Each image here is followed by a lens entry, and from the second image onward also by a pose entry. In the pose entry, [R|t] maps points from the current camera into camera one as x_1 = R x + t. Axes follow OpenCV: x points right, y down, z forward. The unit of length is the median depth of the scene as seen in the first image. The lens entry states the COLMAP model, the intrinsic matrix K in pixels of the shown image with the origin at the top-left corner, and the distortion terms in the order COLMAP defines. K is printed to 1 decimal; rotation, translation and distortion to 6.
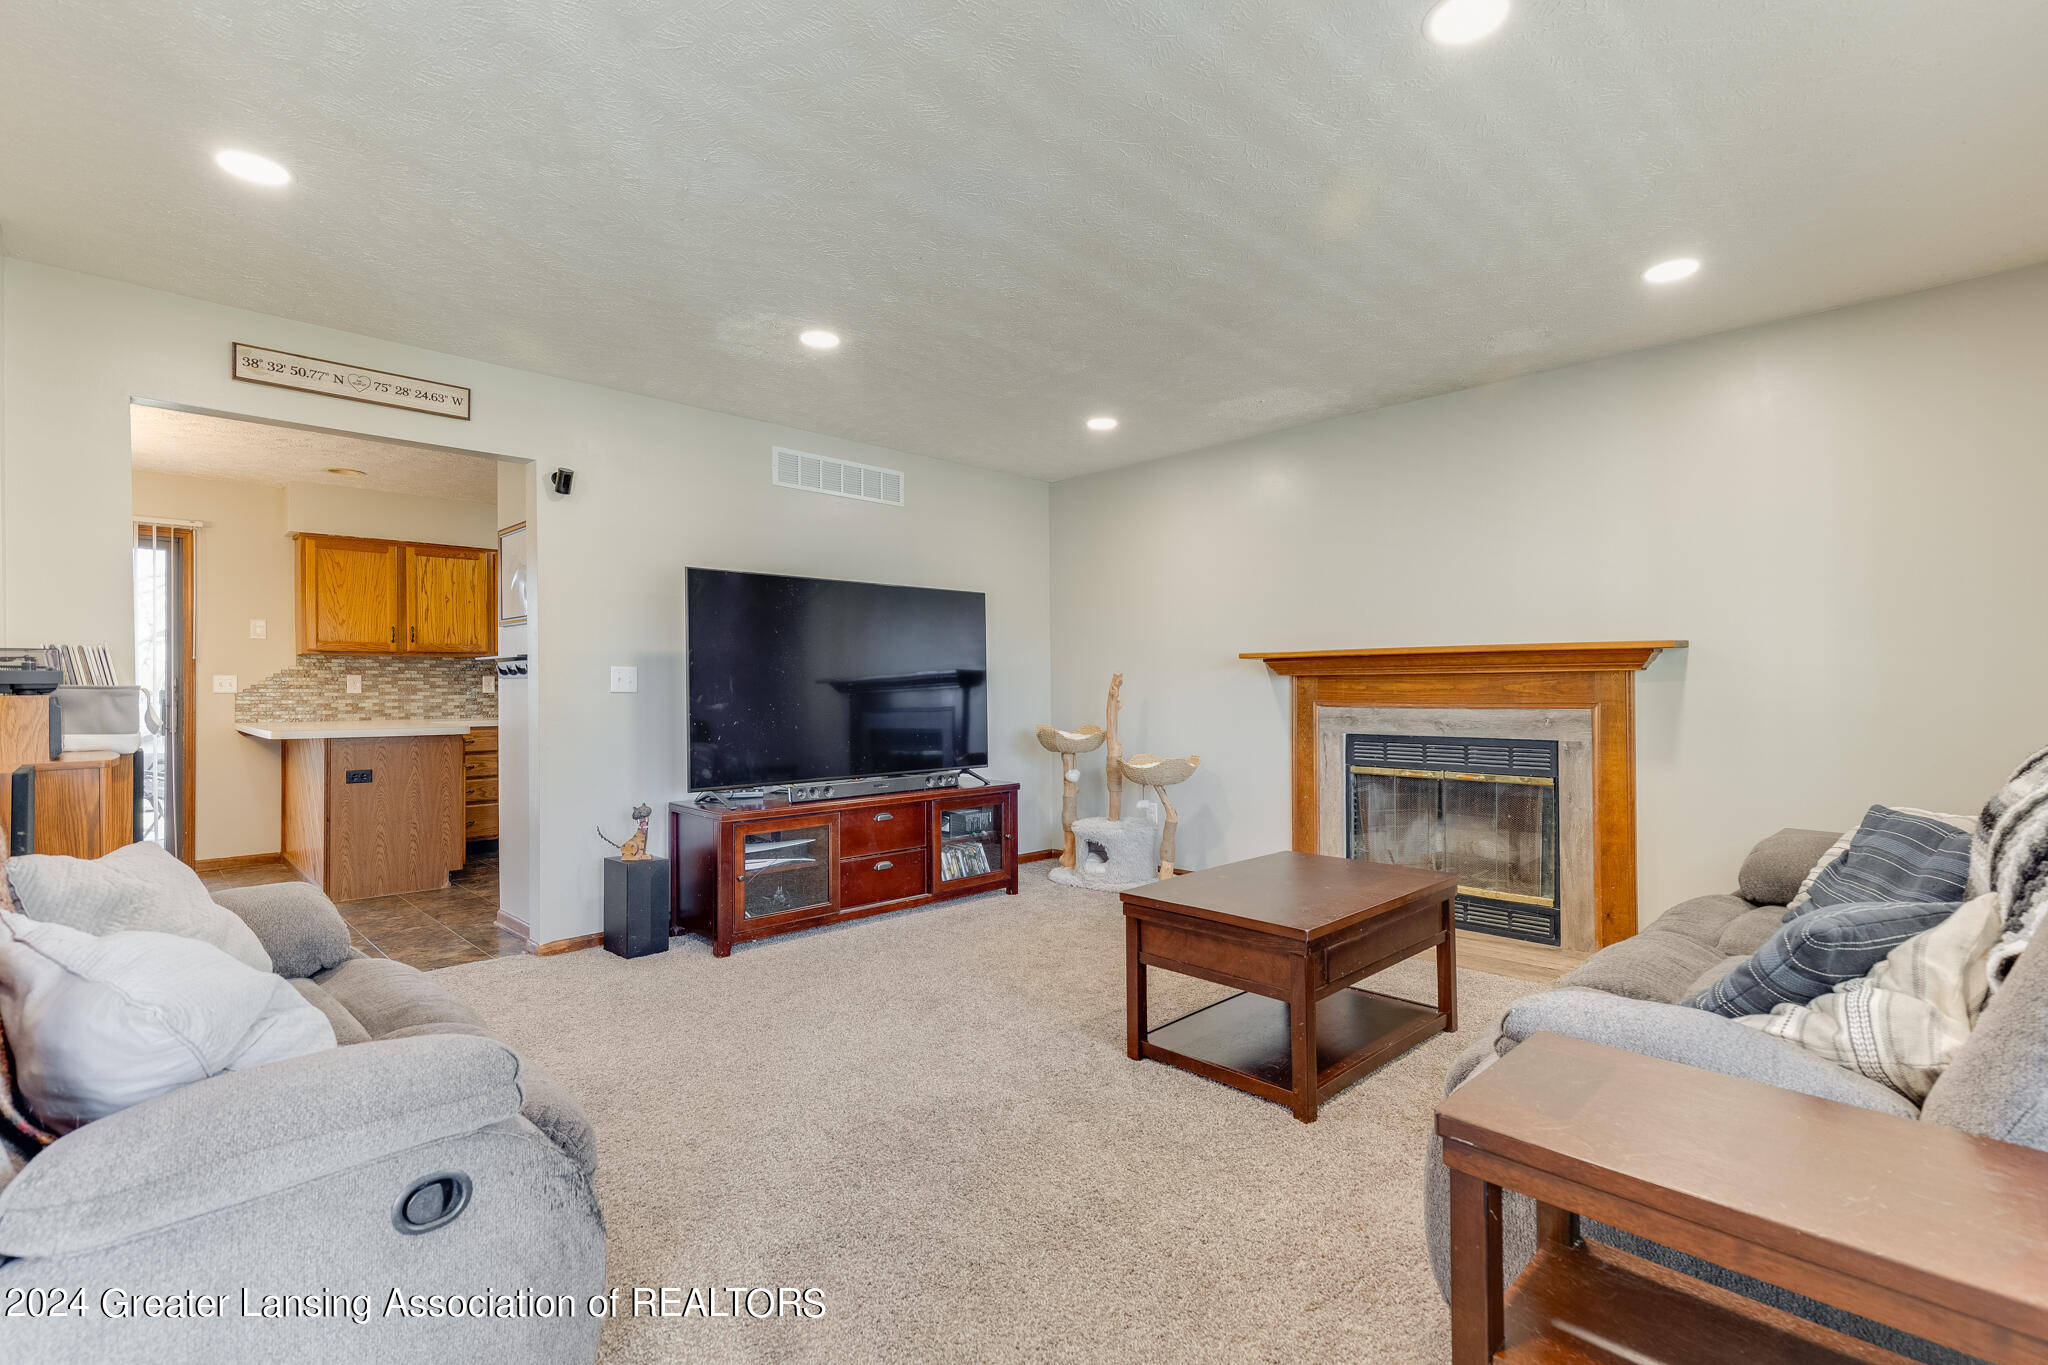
lens RADIAL K [[929.8, 0, 1024.9], [0, 929.8, 684.1], [0, 0, 1]] dist [0.000703, 0.000060]
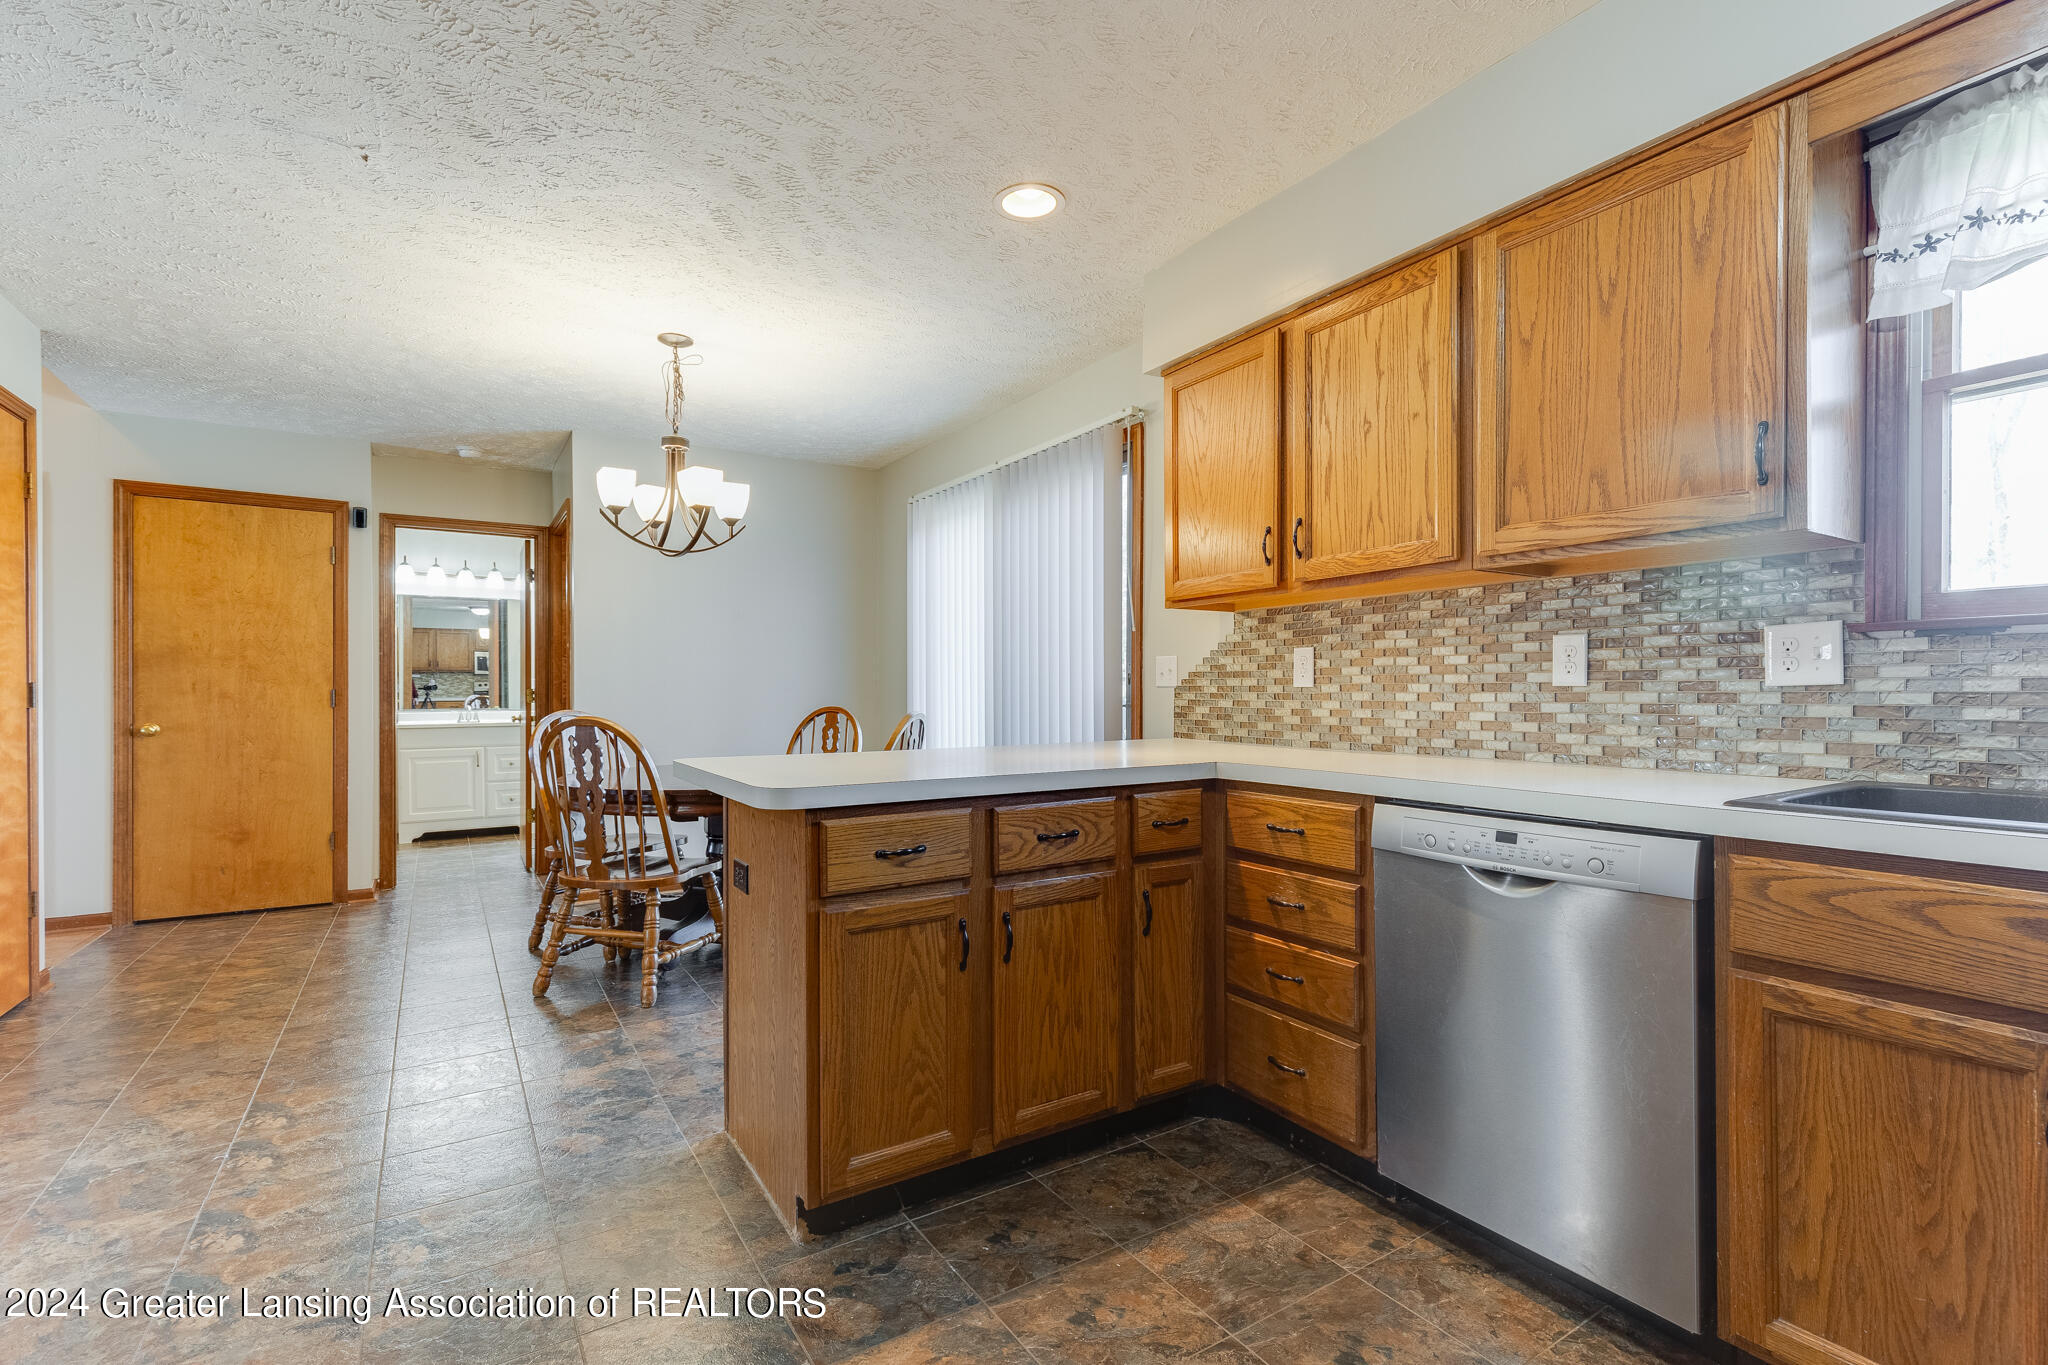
lens RADIAL K [[929.8, 0, 1026.0], [0, 929.8, 691.4], [0, 0, 1]] dist [0.000703, 0.000060]
pose [[-0.210987, 0.001363, -0.977488, -0.239854], [0.006188, 0.999981, 0.000059, 0.010744], [0.977469, -0.006037, -0.210992, 0.932497]]
